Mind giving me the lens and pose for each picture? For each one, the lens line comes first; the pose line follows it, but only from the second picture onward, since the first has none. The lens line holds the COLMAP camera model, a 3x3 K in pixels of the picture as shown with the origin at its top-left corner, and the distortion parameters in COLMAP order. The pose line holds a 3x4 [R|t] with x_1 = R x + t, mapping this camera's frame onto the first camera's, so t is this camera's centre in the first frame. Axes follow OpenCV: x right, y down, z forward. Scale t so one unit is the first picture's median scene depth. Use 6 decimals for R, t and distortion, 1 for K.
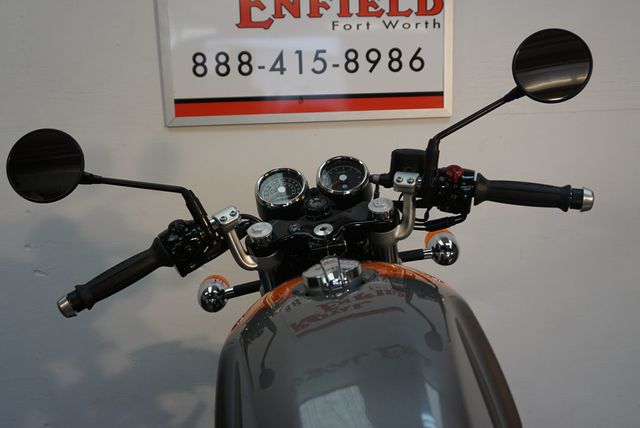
lens RADIAL K [[560.4, 0, 317.8], [0, 560.4, 211.3], [0, 0, 1]] dist [-0.007440, 0.002726]
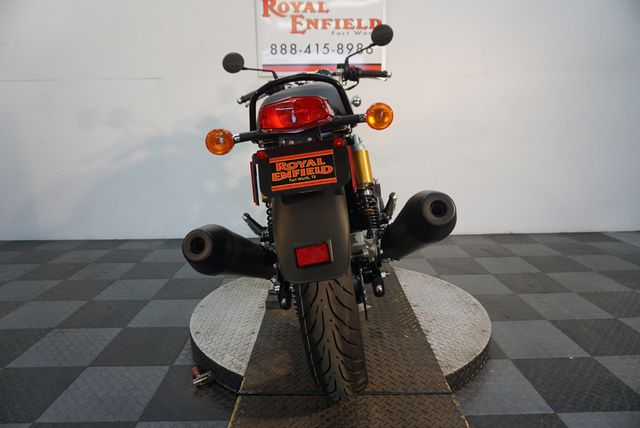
lens RADIAL K [[428.6, 0, 318.7], [0, 428.6, 211.7], [0, 0, 1]] dist [-0.051789, 0.036285]
pose [[0.996962, 0.037531, -0.068249, 0.119748], [-0.035165, 0.998749, 0.035547, 0.340904], [0.069498, -0.033039, 0.997035, -0.763107]]
